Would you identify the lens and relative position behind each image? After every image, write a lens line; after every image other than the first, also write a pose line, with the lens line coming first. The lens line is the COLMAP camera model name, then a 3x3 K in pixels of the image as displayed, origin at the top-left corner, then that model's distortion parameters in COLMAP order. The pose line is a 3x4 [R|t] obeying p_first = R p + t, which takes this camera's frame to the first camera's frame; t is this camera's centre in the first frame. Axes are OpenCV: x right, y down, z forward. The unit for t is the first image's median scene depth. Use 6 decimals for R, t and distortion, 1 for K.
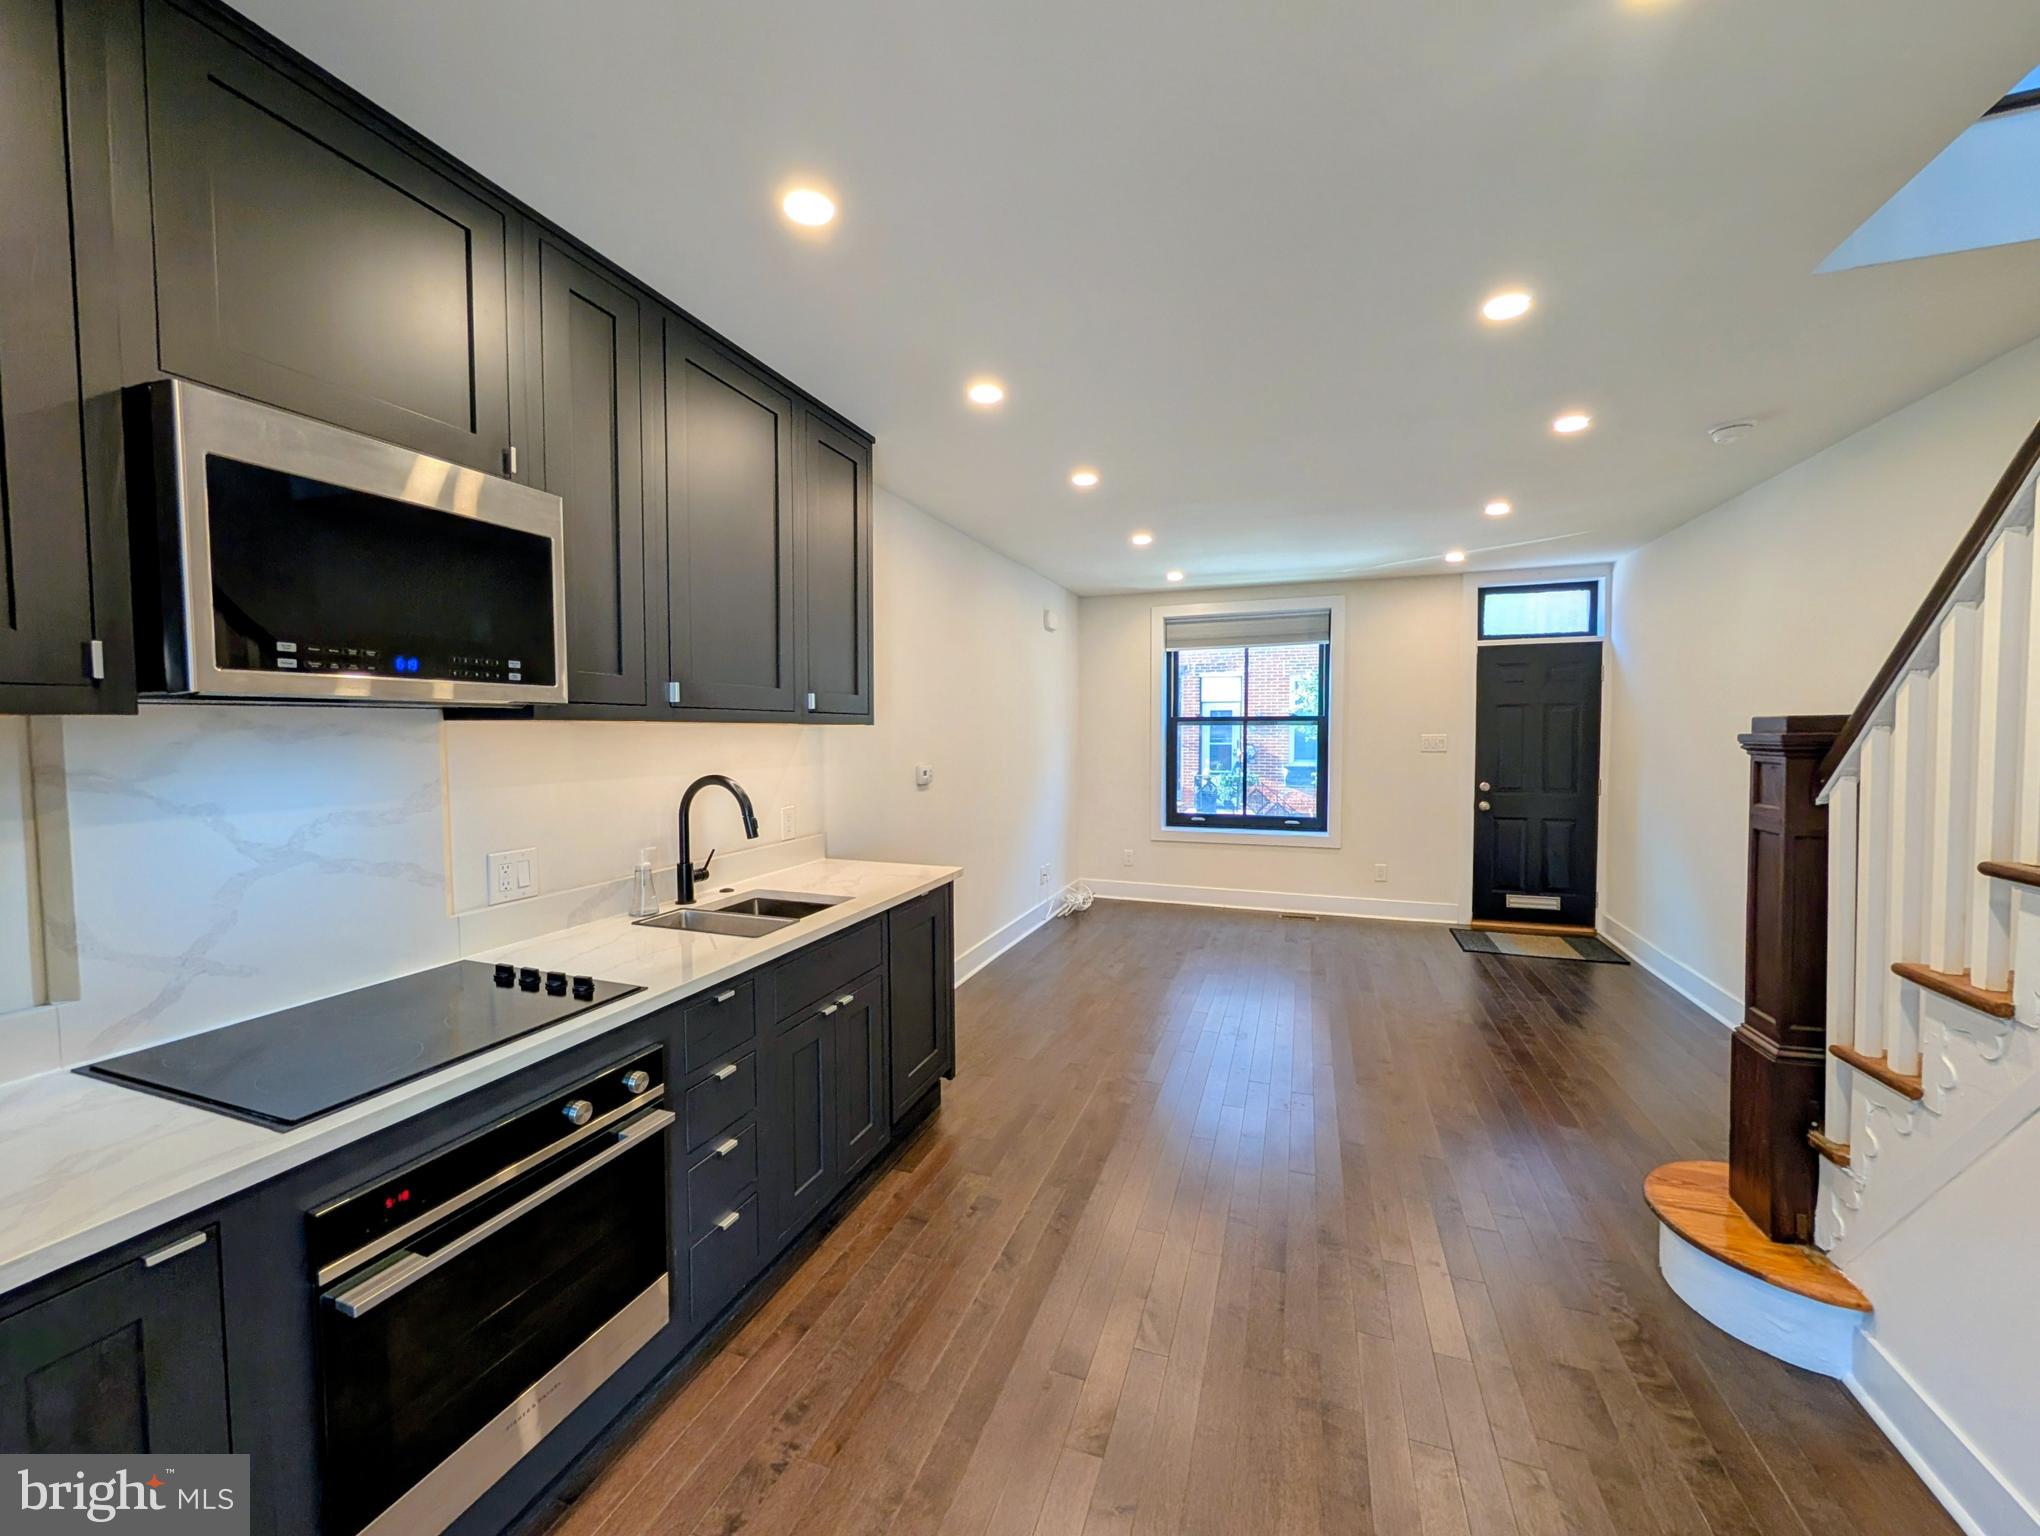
lens RADIAL K [[788.7, 0, 1021.1], [0, 788.7, 765.1], [0, 0, 1]] dist [-0.001678, -0.000112]
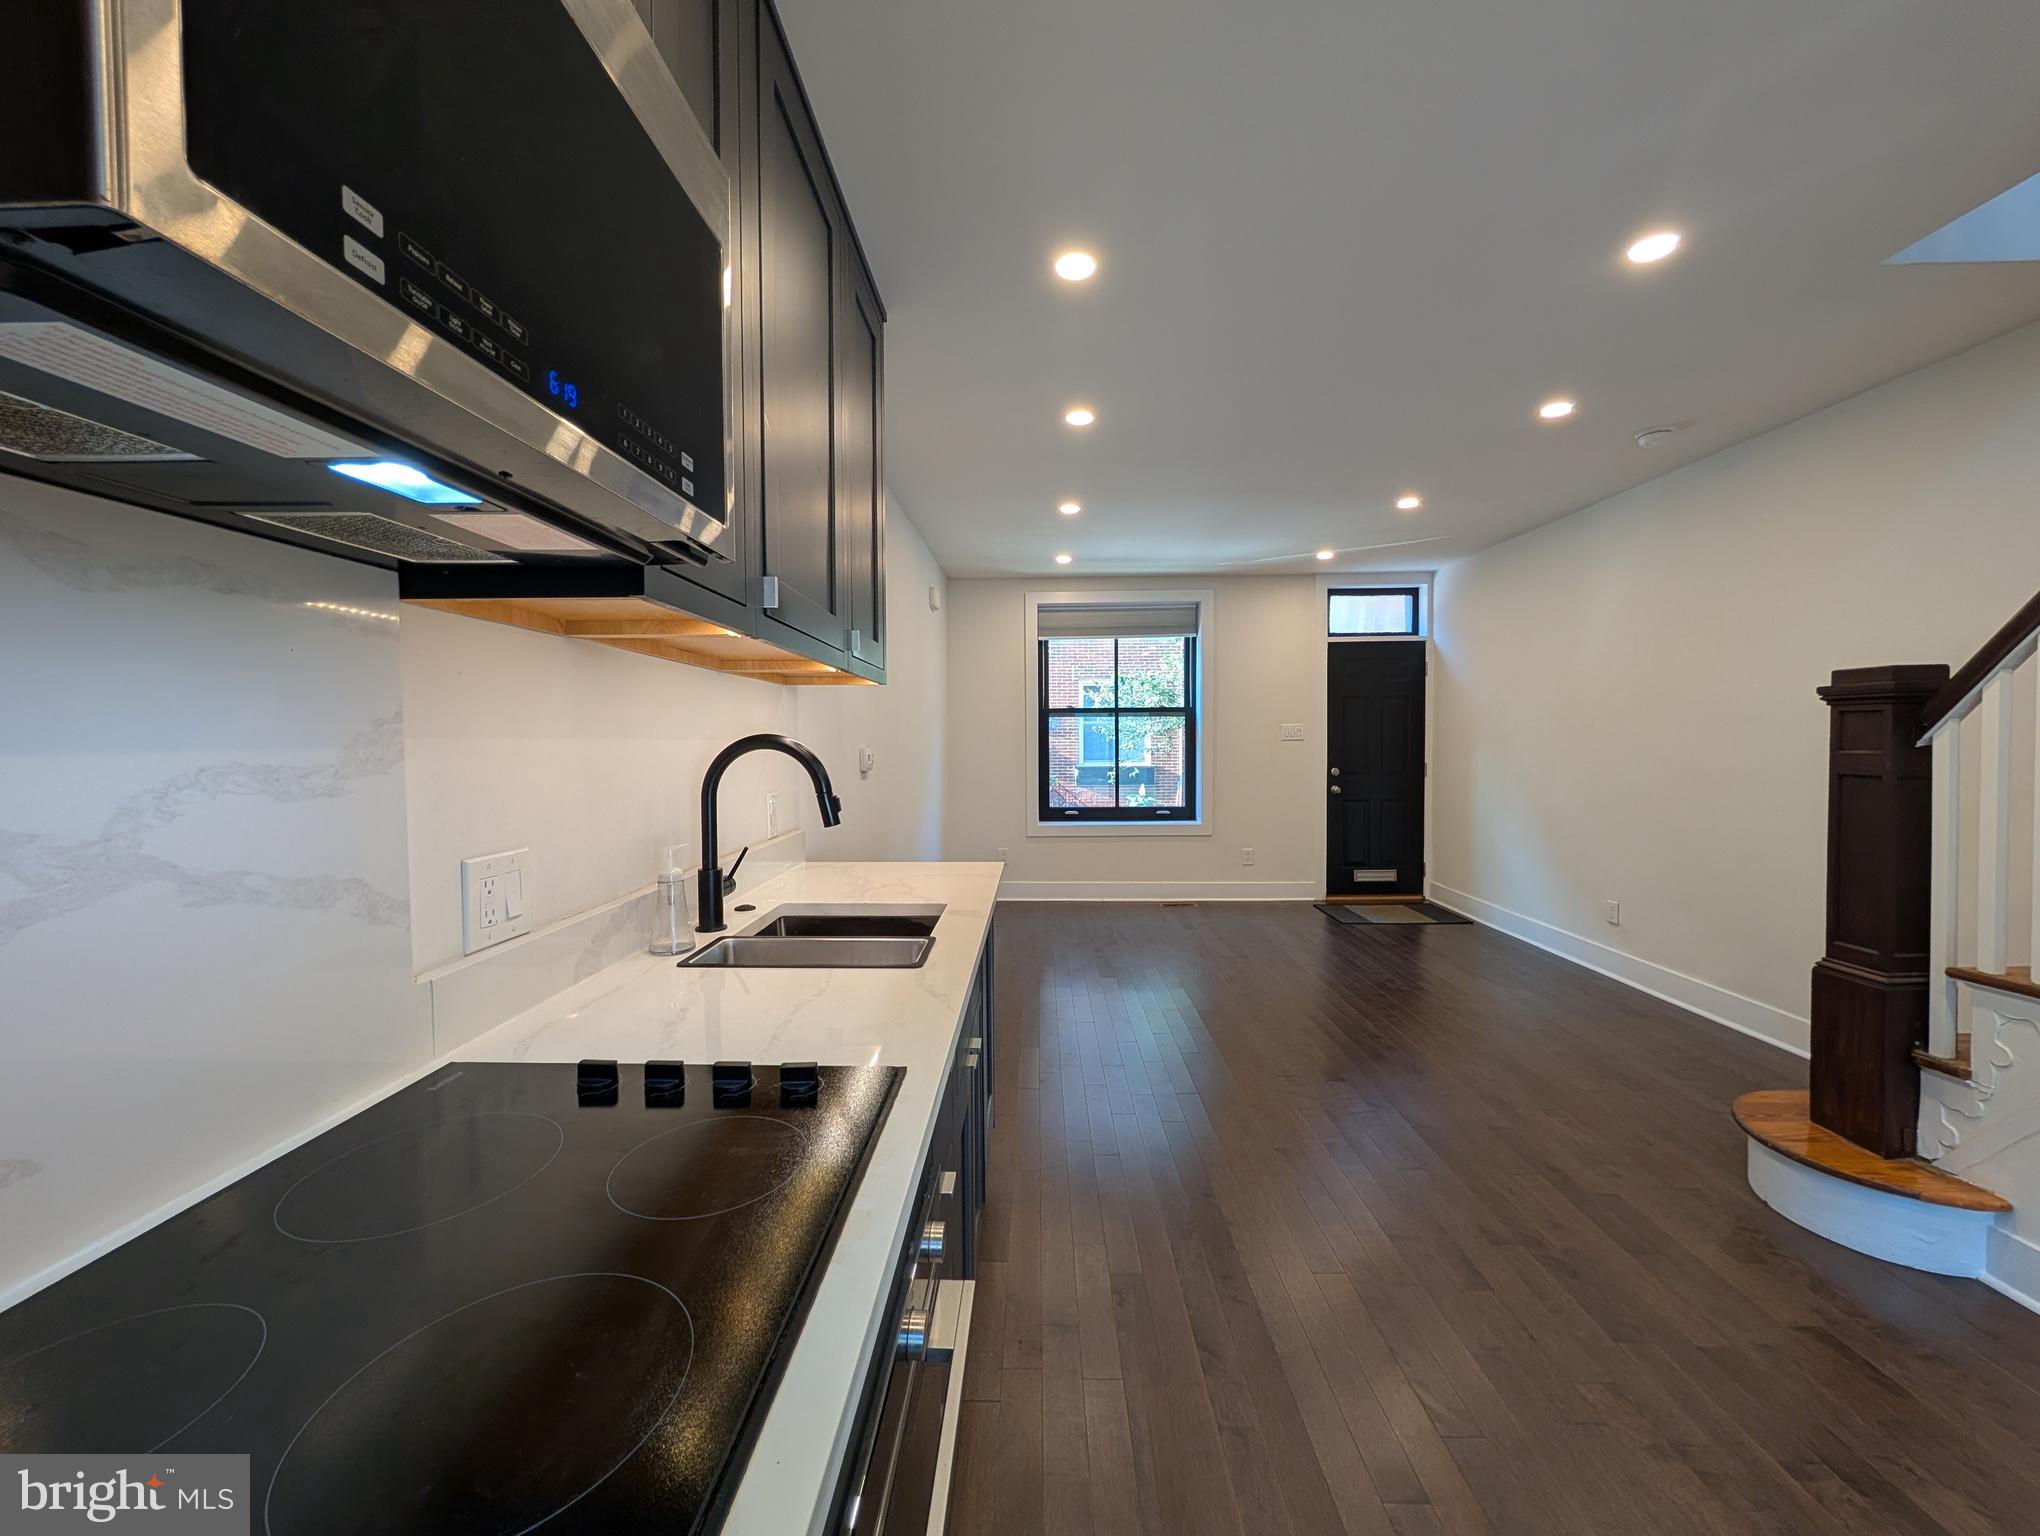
lens RADIAL K [[777.5, 0, 1024.2], [0, 777.5, 764.2], [0, 0, 1]] dist [-0.000216, -0.000035]
pose [[0.946894, -0.014702, 0.321209, -0.312594], [0.019082, 0.999763, -0.010492, 0.039039], [-0.320978, 0.016064, 0.946950, 0.240182]]
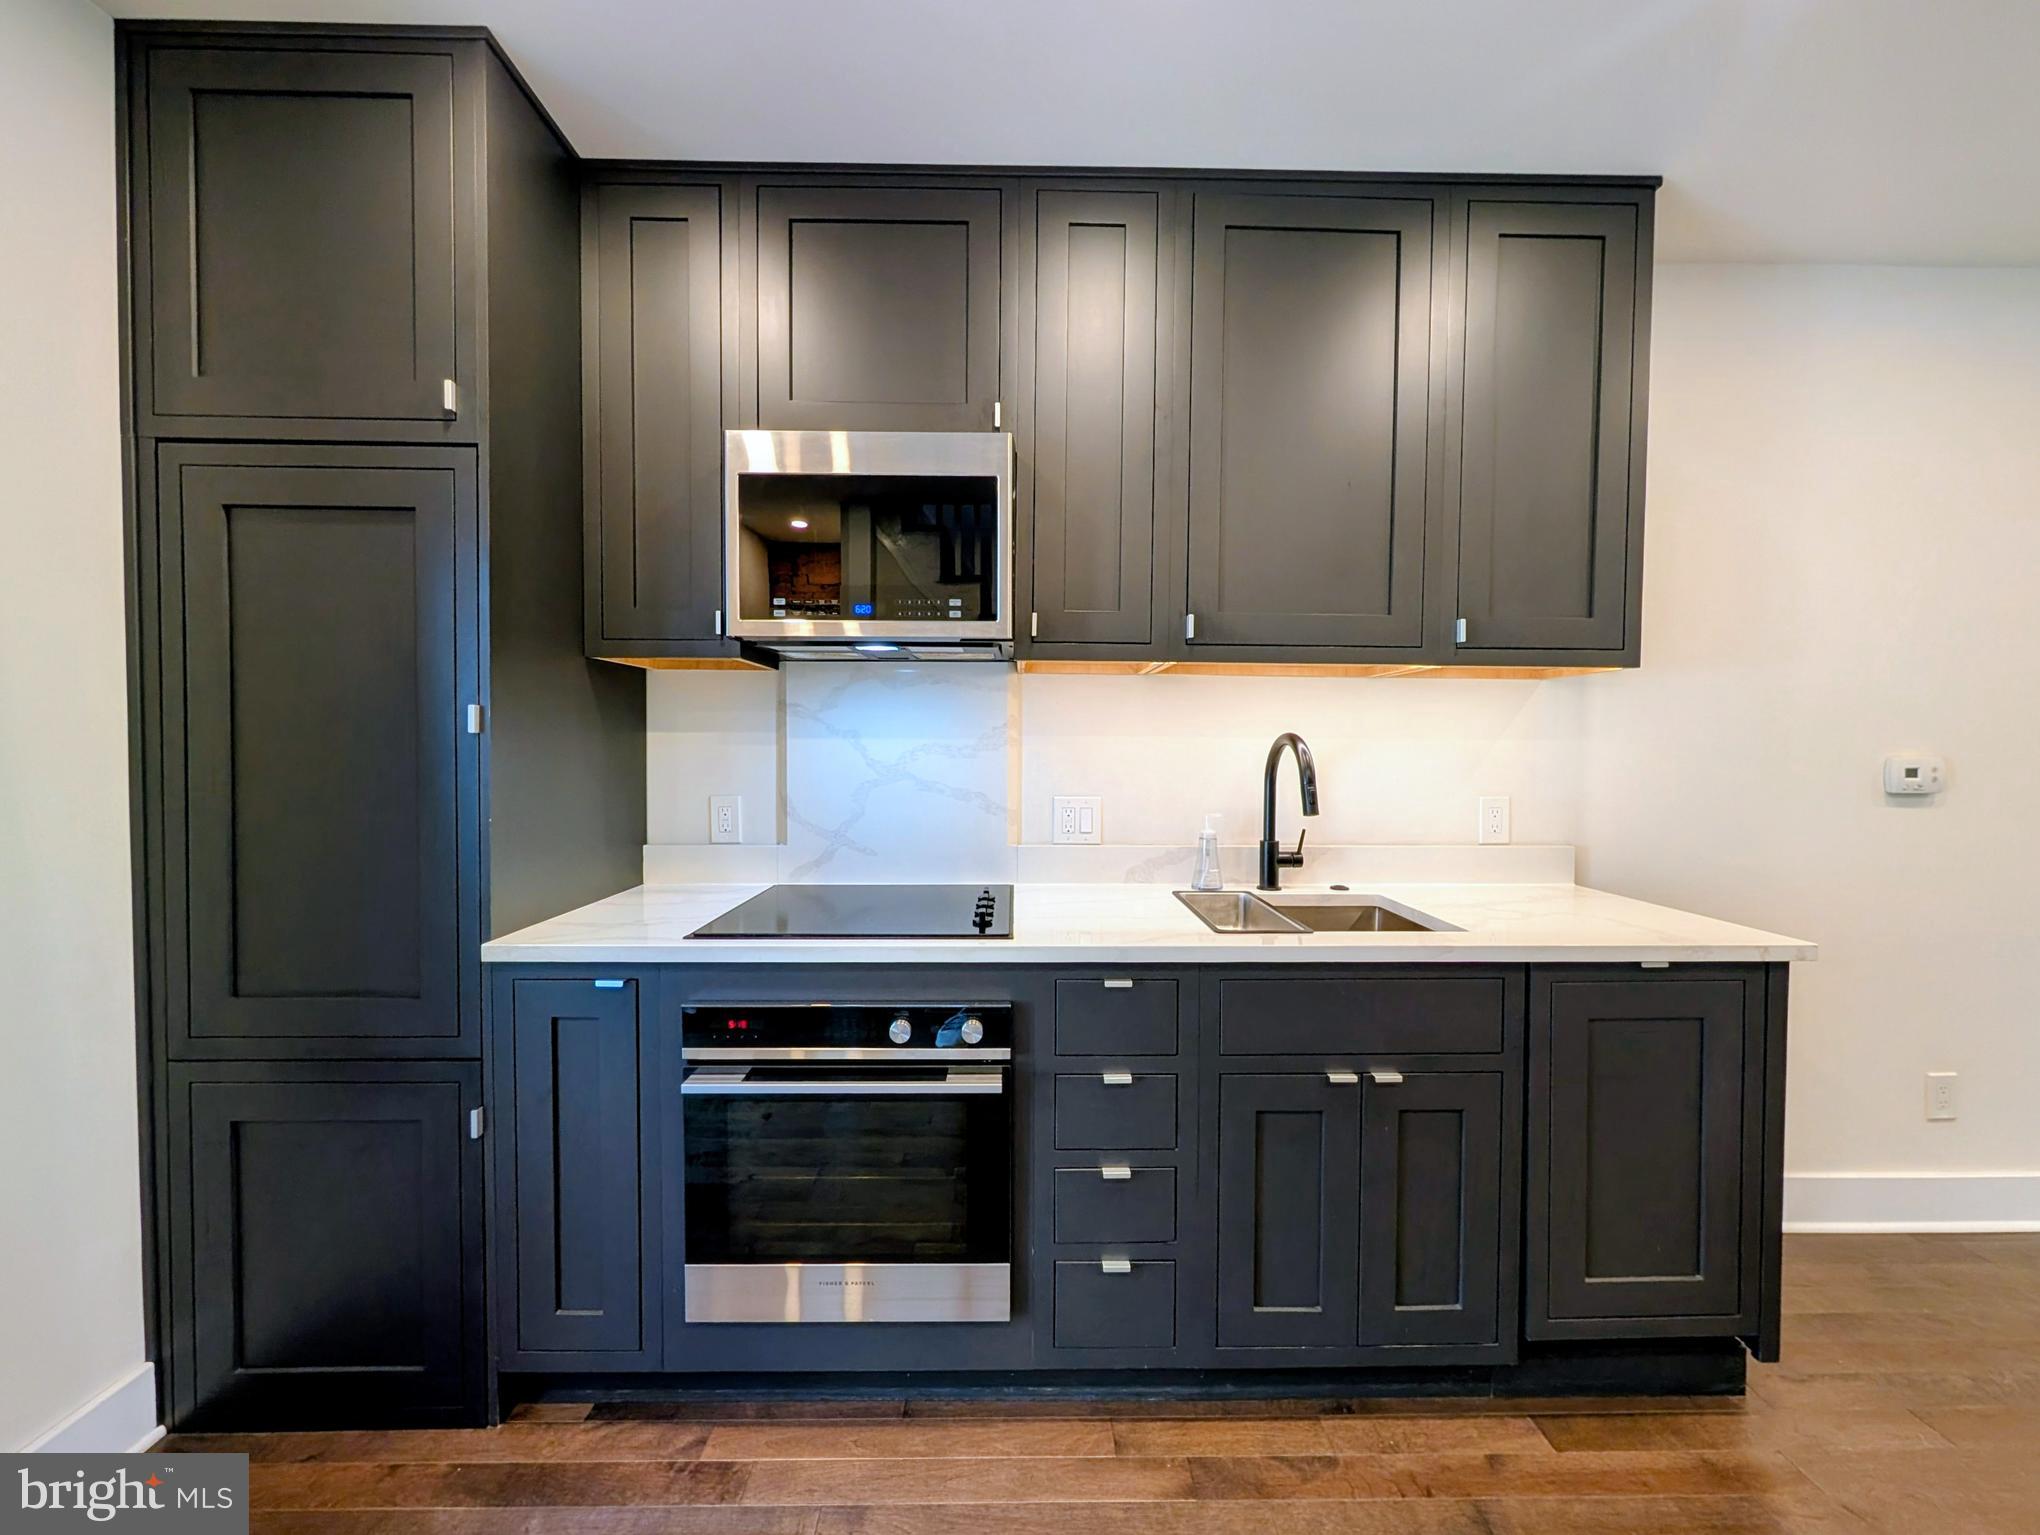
lens RADIAL K [[772.7, 0, 1021.9], [0, 772.7, 766.6], [0, 0, 1]] dist [-0.000482, 0.000023]
pose [[0.353790, 0.025643, -0.934973, 0.195809], [-0.050533, 0.998688, 0.008269, 0.042427], [0.933959, 0.044322, 0.354622, 0.375376]]
